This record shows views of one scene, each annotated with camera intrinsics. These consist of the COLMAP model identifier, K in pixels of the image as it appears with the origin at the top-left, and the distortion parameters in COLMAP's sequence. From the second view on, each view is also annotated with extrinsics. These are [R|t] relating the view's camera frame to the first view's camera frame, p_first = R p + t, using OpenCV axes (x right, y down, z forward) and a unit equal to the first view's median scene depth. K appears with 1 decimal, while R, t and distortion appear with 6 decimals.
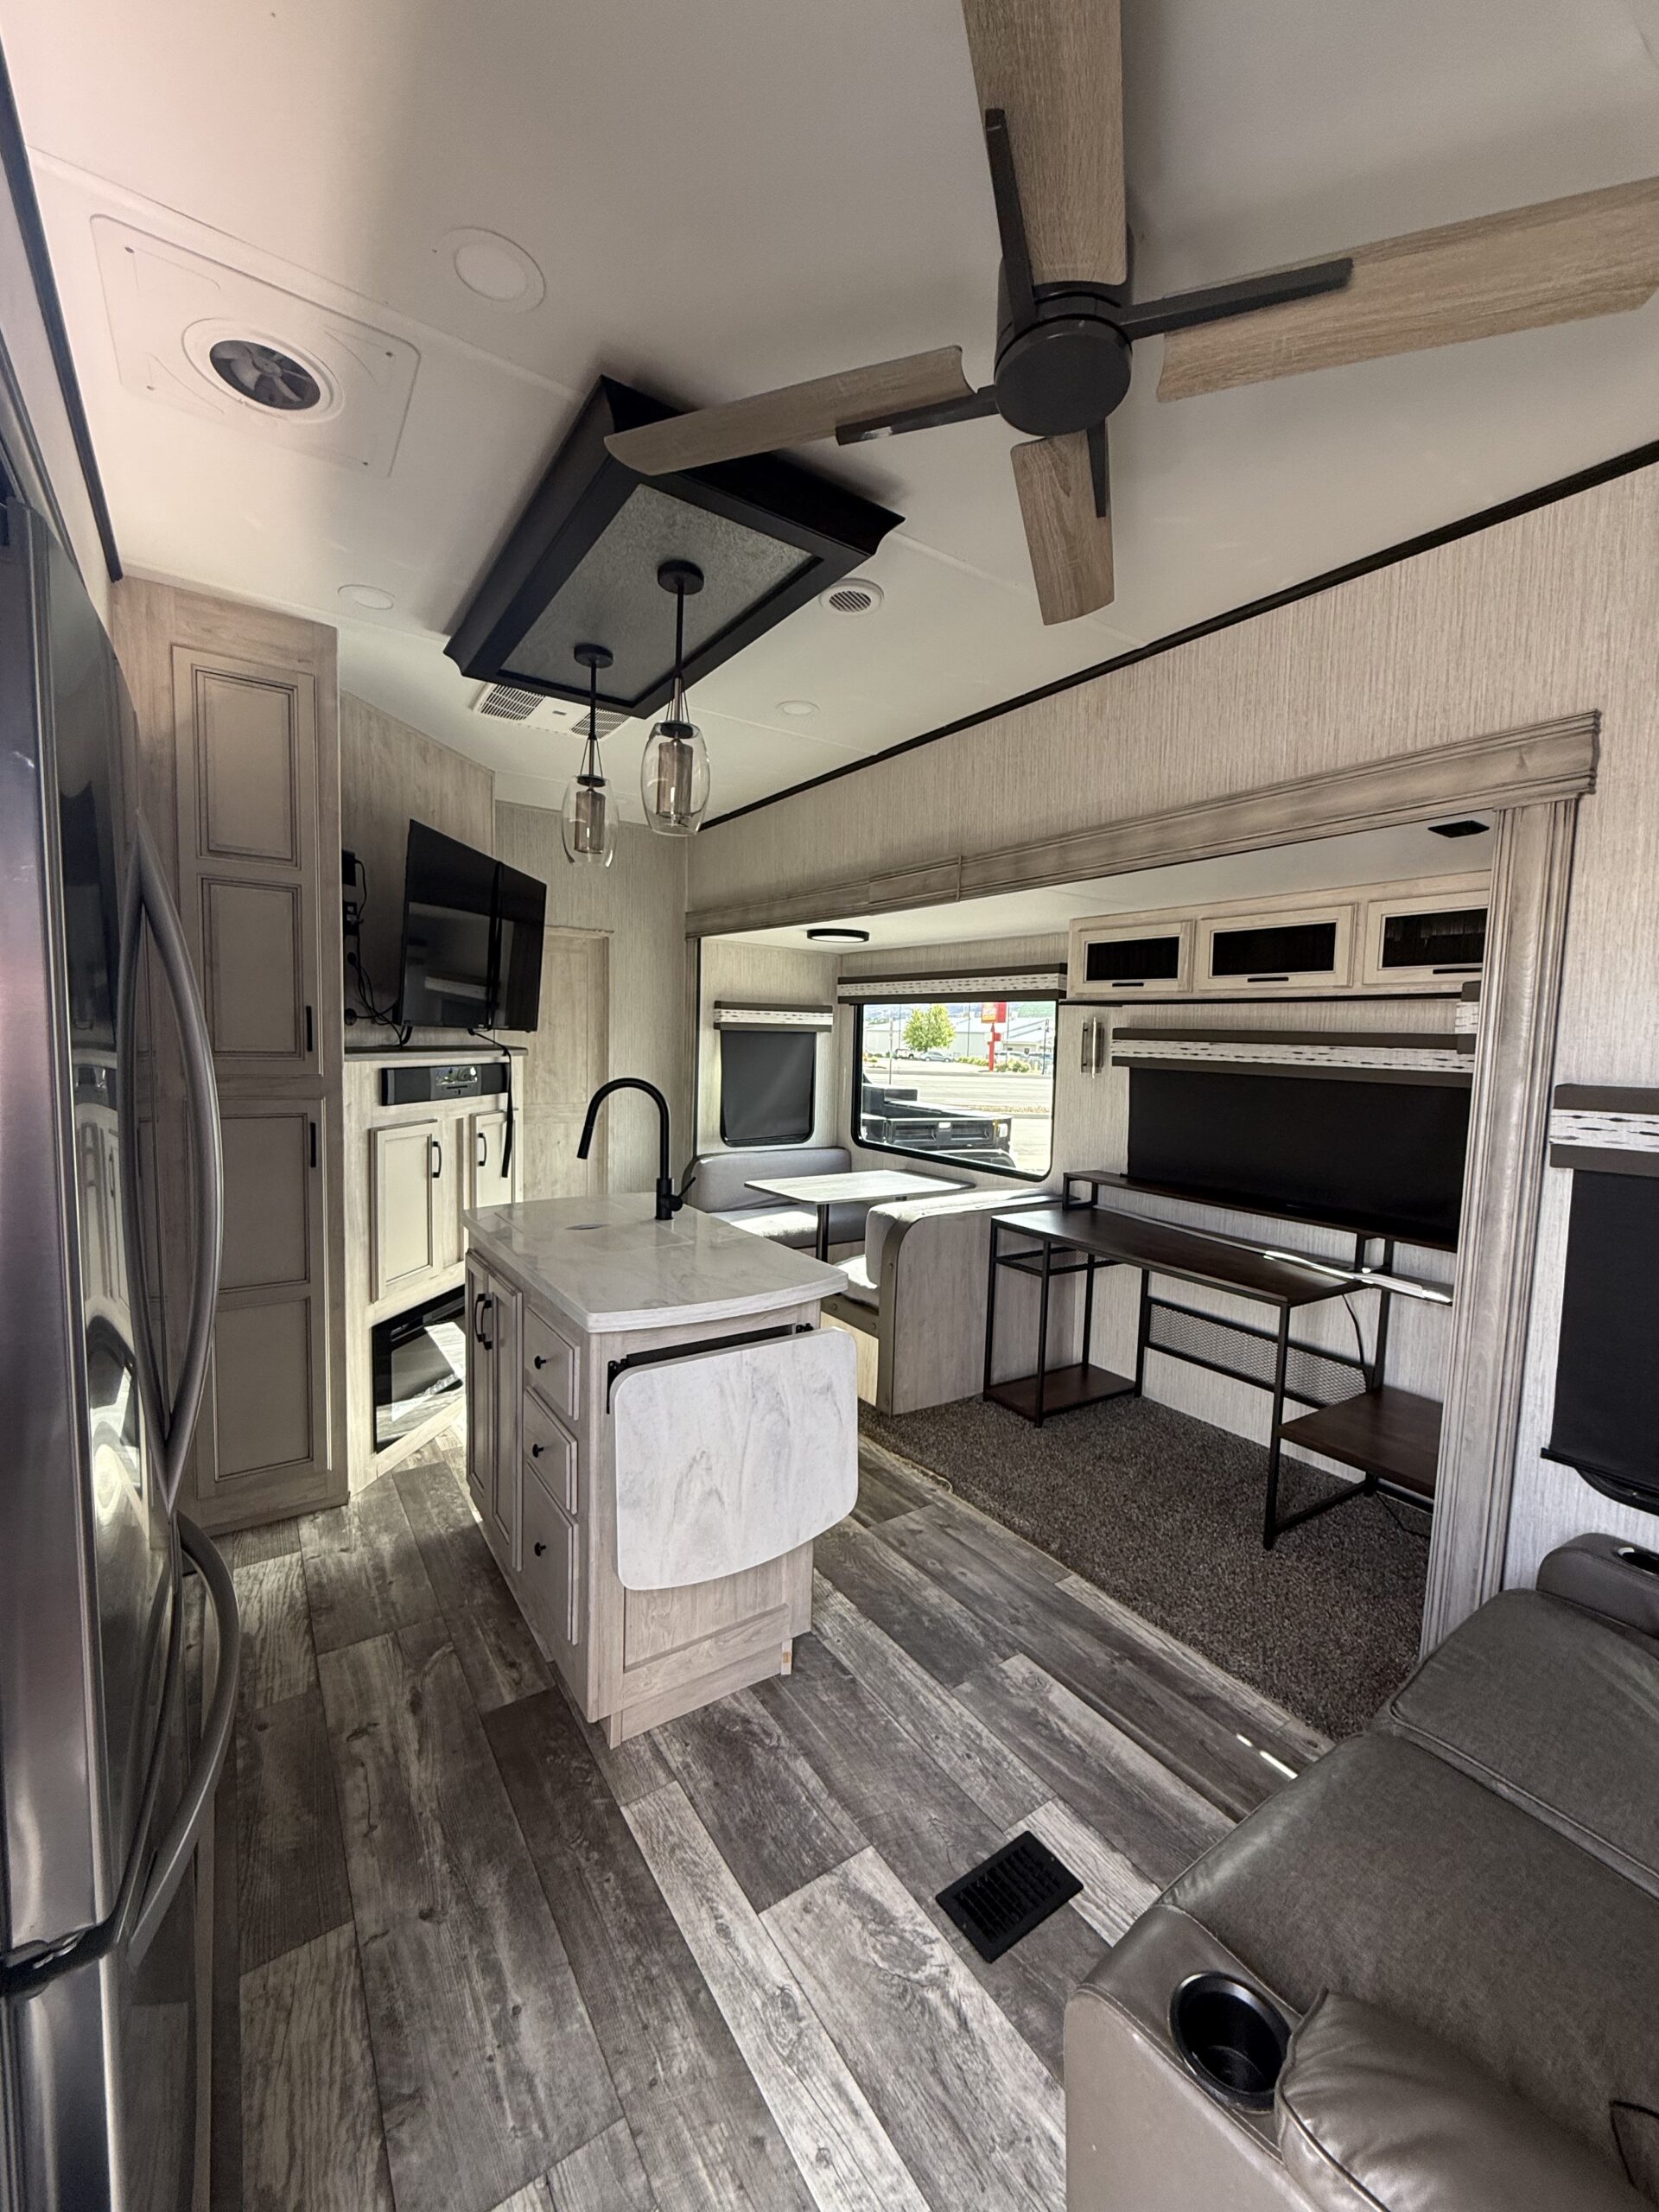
lens RADIAL K [[883.5, 0, 829.8], [0, 883.5, 1110.3], [0, 0, 1]] dist [-0.000251, 0.000449]
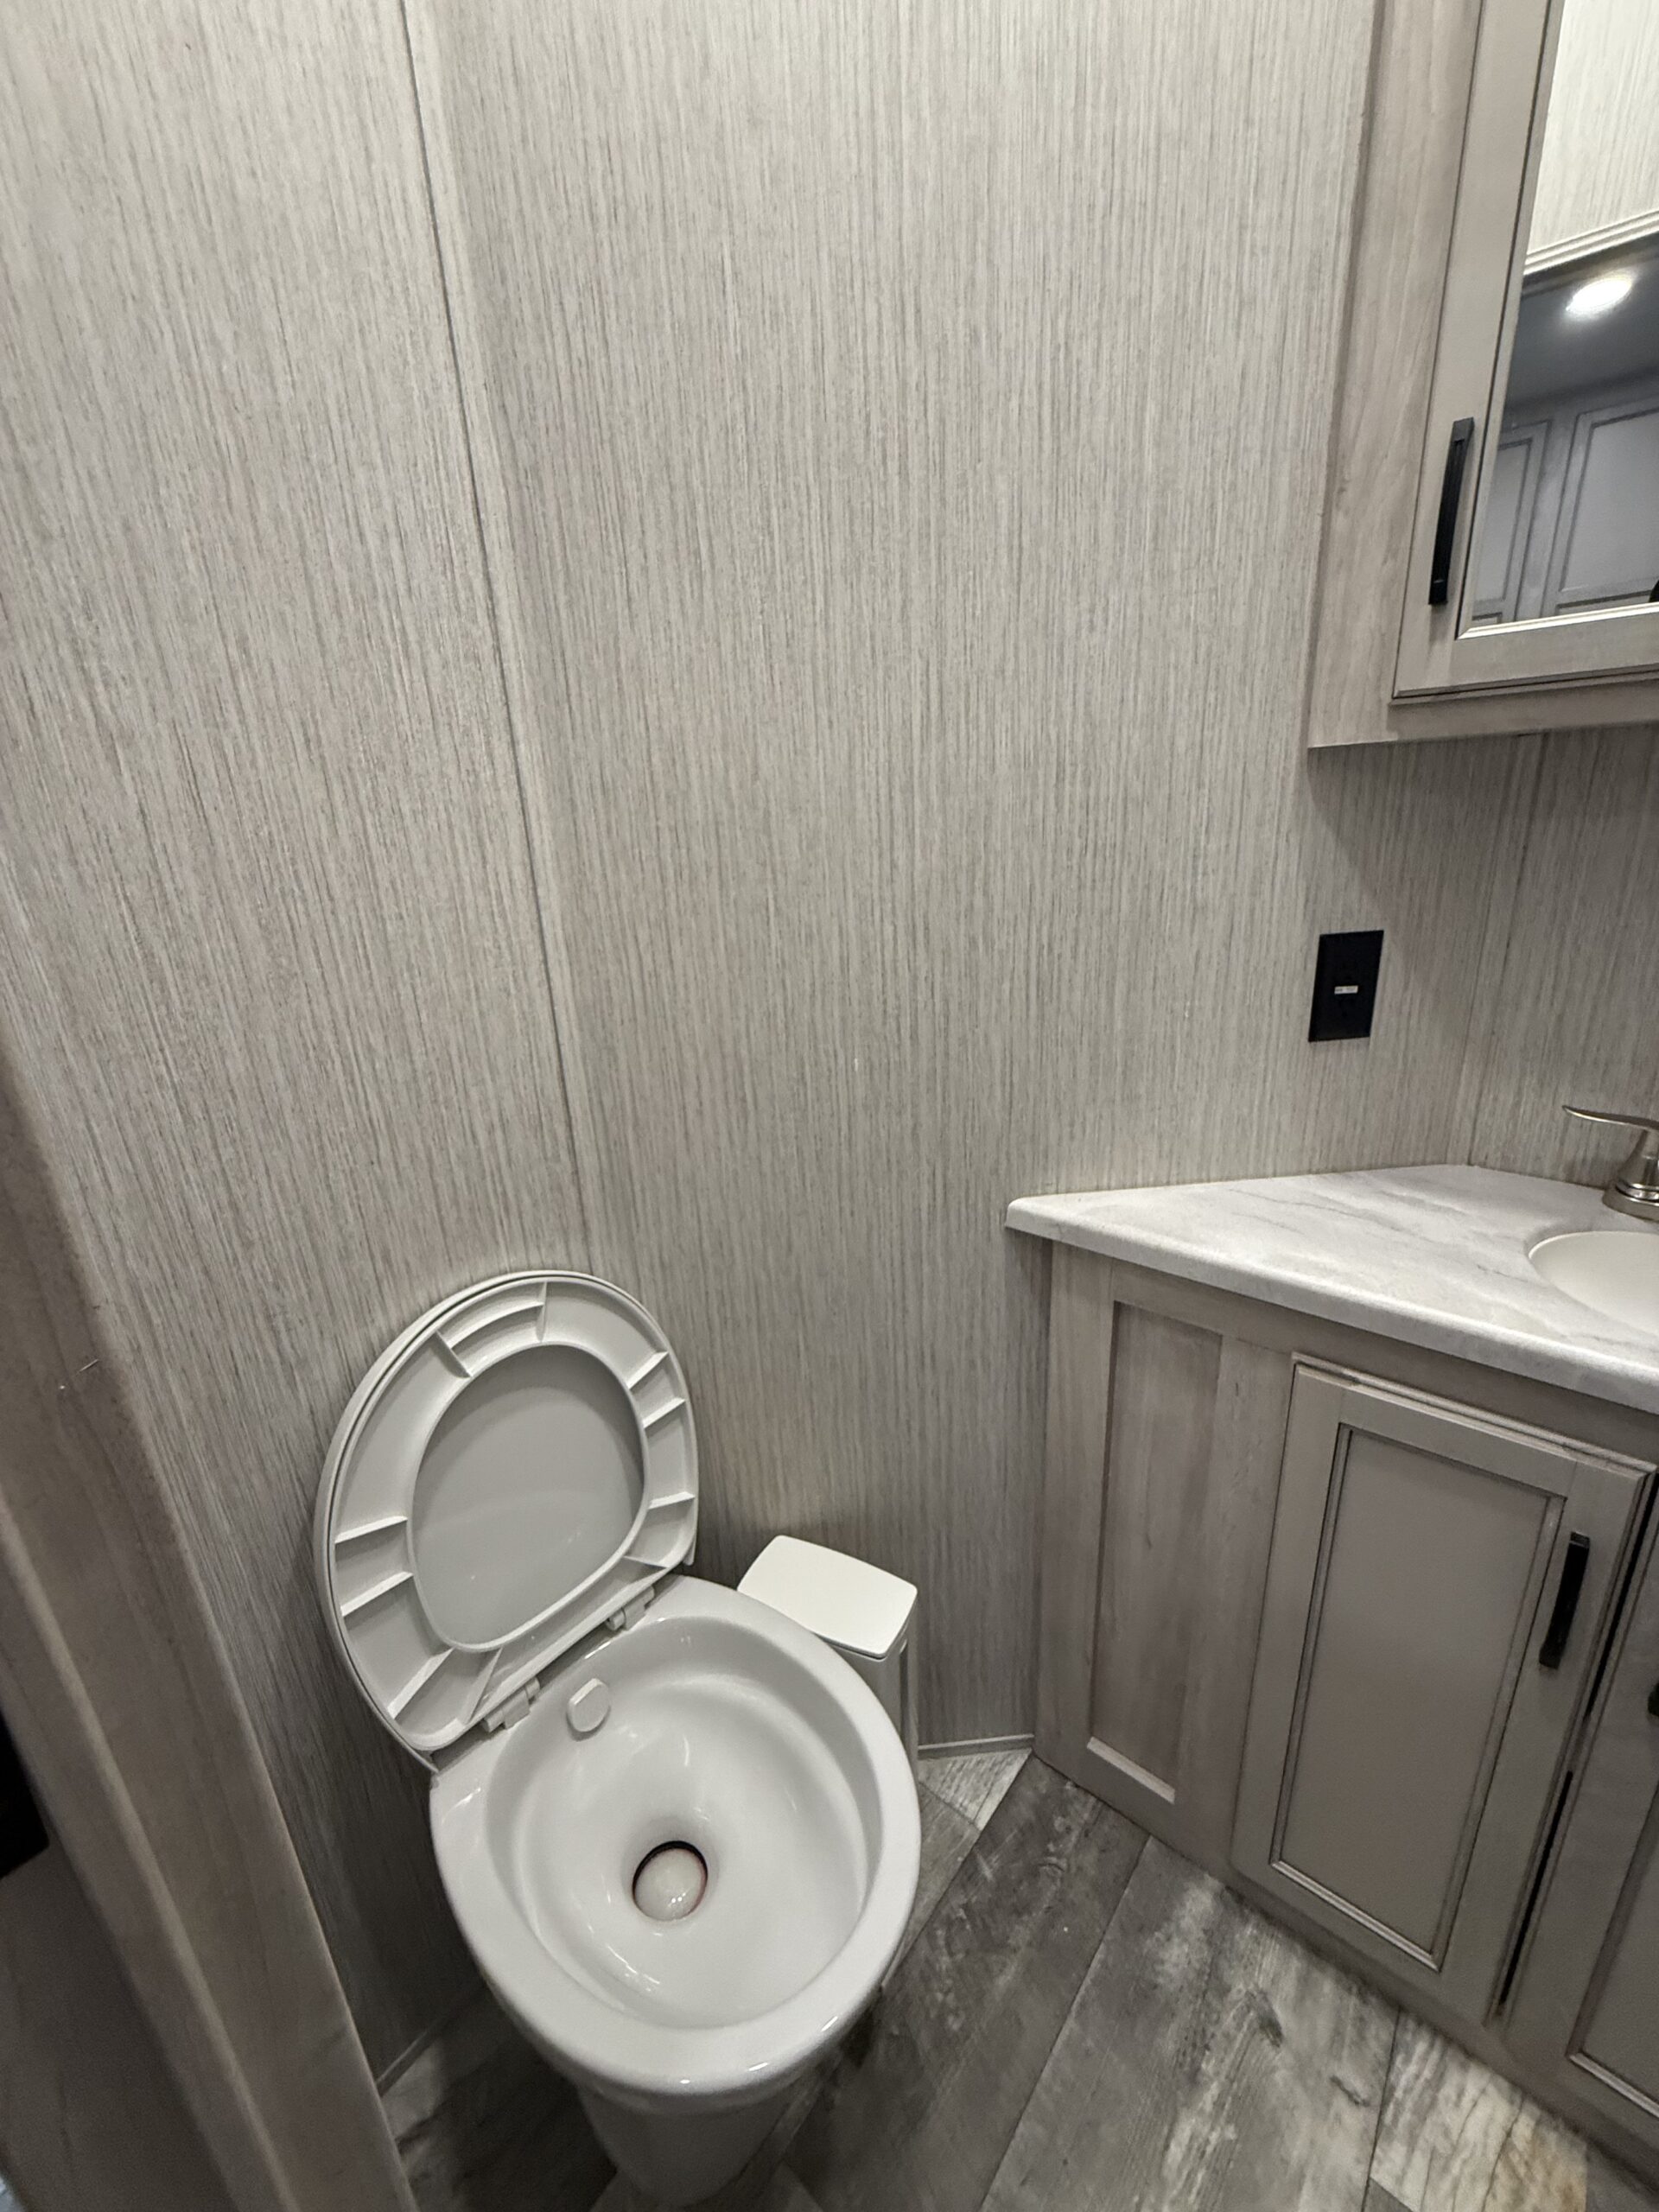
lens RADIAL K [[883.5, 0, 834.3], [0, 883.5, 1104.8], [0, 0, 1]] dist [-0.000251, 0.000449]
pose [[-0.265368, -0.310656, 0.912728, -0.610681], [0.130950, 0.926284, 0.353342, 0.017729], [-0.955213, 0.213288, -0.205126, 1.053249]]
